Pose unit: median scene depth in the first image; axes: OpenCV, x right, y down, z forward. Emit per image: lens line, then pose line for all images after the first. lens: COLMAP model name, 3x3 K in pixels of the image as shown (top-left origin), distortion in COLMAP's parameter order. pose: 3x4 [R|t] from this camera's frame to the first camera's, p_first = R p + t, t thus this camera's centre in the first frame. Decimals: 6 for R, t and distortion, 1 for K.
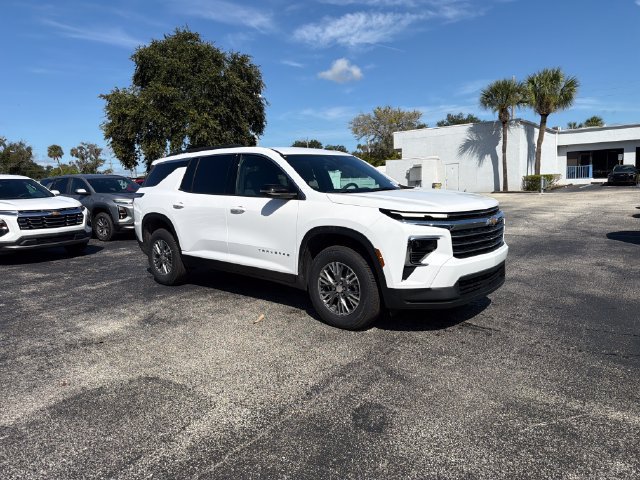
lens RADIAL K [[449.1, 0, 314.2], [0, 449.1, 245.9], [0, 0, 1]] dist [0.046616, -0.058195]
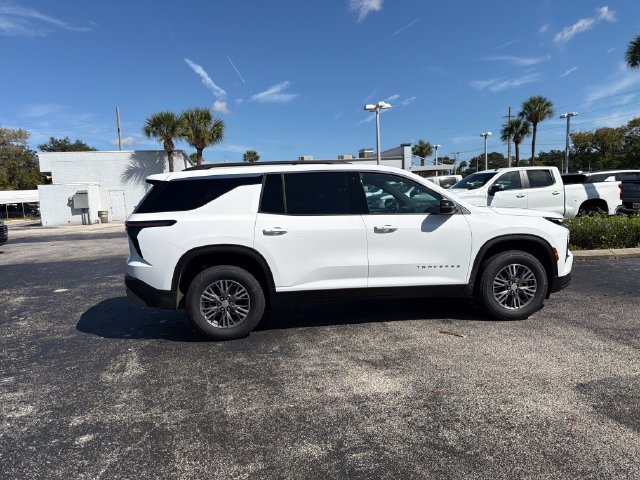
lens RADIAL K [[449.1, 0, 314.9], [0, 449.1, 247.5], [0, 0, 1]] dist [0.046616, -0.058195]
pose [[0.657894, -0.079240, 0.748931, -0.631452], [0.123759, 0.992305, -0.003725, -0.036467], [-0.742873, 0.095137, 0.662638, 0.313572]]
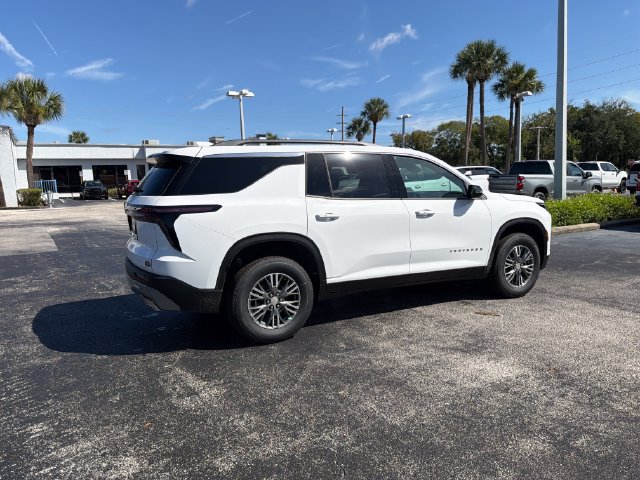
lens RADIAL K [[449.1, 0, 314.8], [0, 449.1, 240.9], [0, 0, 1]] dist [0.046616, -0.058195]
pose [[0.356382, -0.098204, 0.929165, -0.727626], [0.141228, 0.988697, 0.050328, -0.067071], [-0.923605, 0.113289, 0.366223, 0.563611]]
